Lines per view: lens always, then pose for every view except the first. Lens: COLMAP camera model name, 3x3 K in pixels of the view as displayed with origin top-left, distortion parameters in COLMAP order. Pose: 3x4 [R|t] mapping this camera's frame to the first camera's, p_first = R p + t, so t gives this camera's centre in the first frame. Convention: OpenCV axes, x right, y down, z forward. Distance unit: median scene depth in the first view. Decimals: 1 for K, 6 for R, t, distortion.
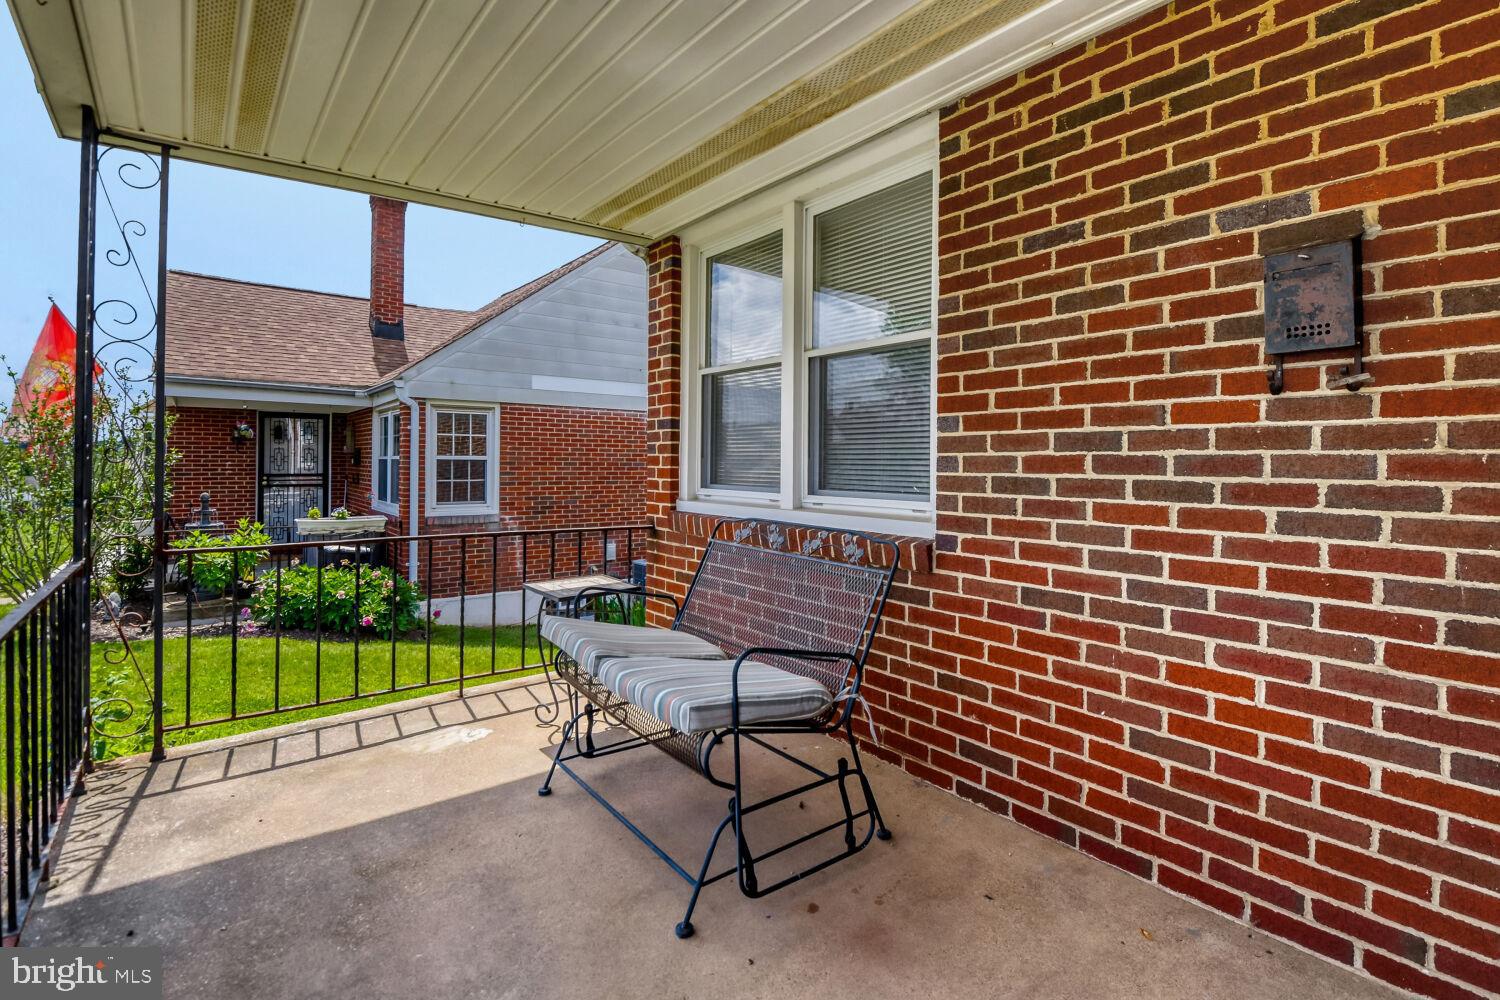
lens RADIAL K [[714.3, 0, 783.4], [0, 714.3, 457.2], [0, 0, 1]] dist [0.000554, -0.000152]
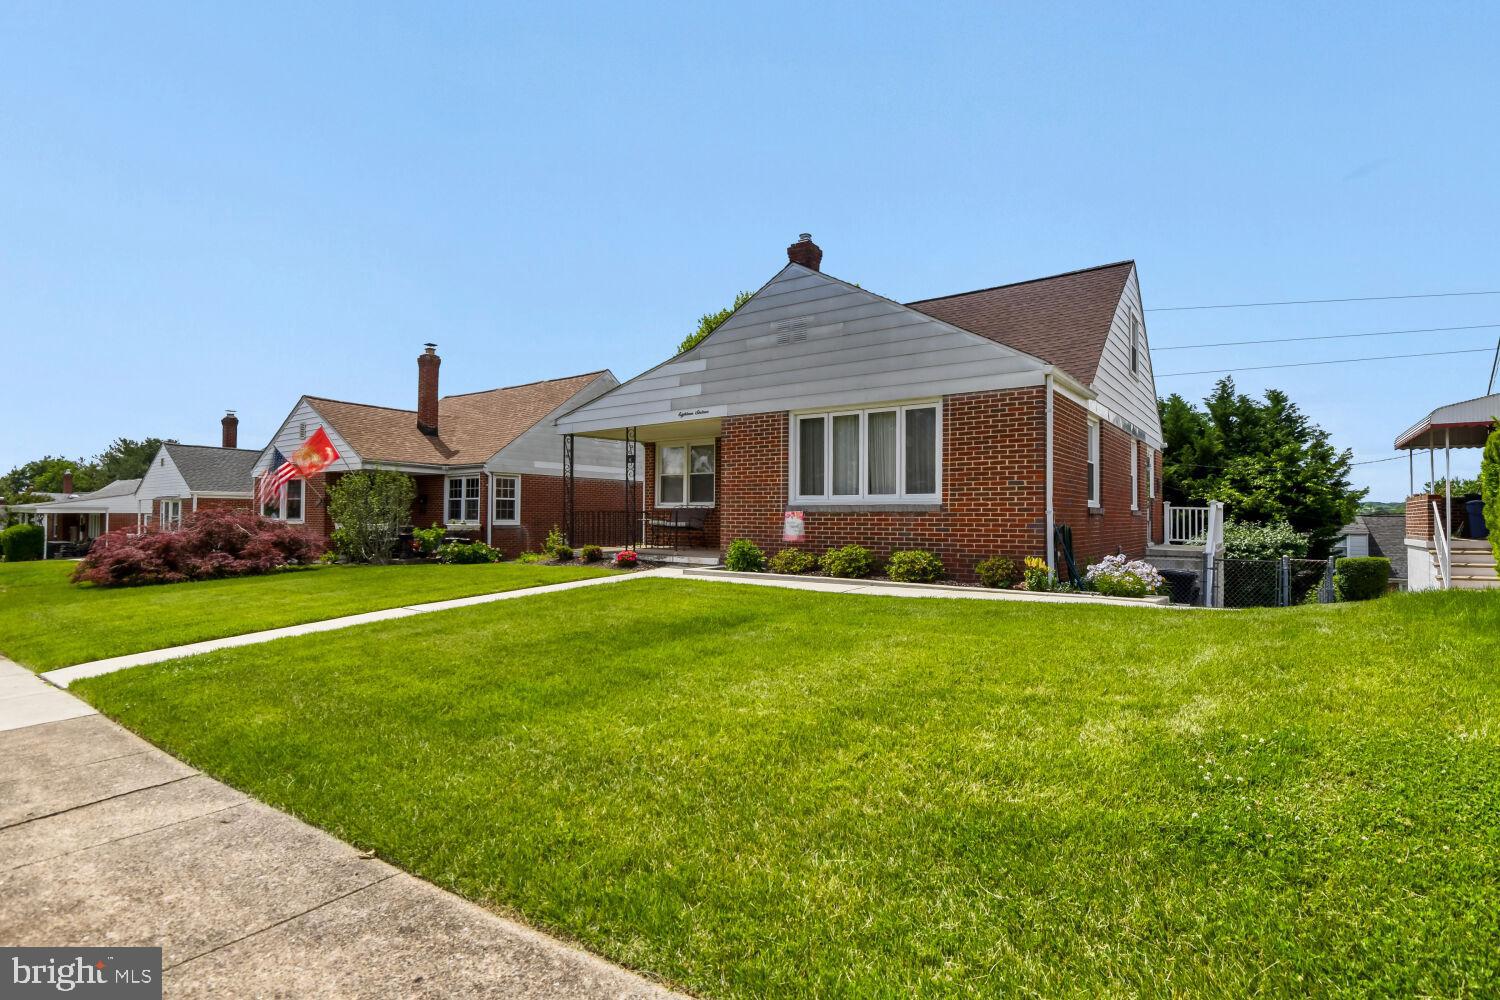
lens RADIAL K [[713.0, 0, 750.0], [0, 713.0, 500.0], [0, 0, 1]] dist [-0.001143, -0.000189]
pose [[0.968759, 0.000491, 0.248003, -1.148484], [0.002673, 0.999919, -0.012424, 0.145655], [-0.247989, 0.012699, 0.968680, -5.706494]]
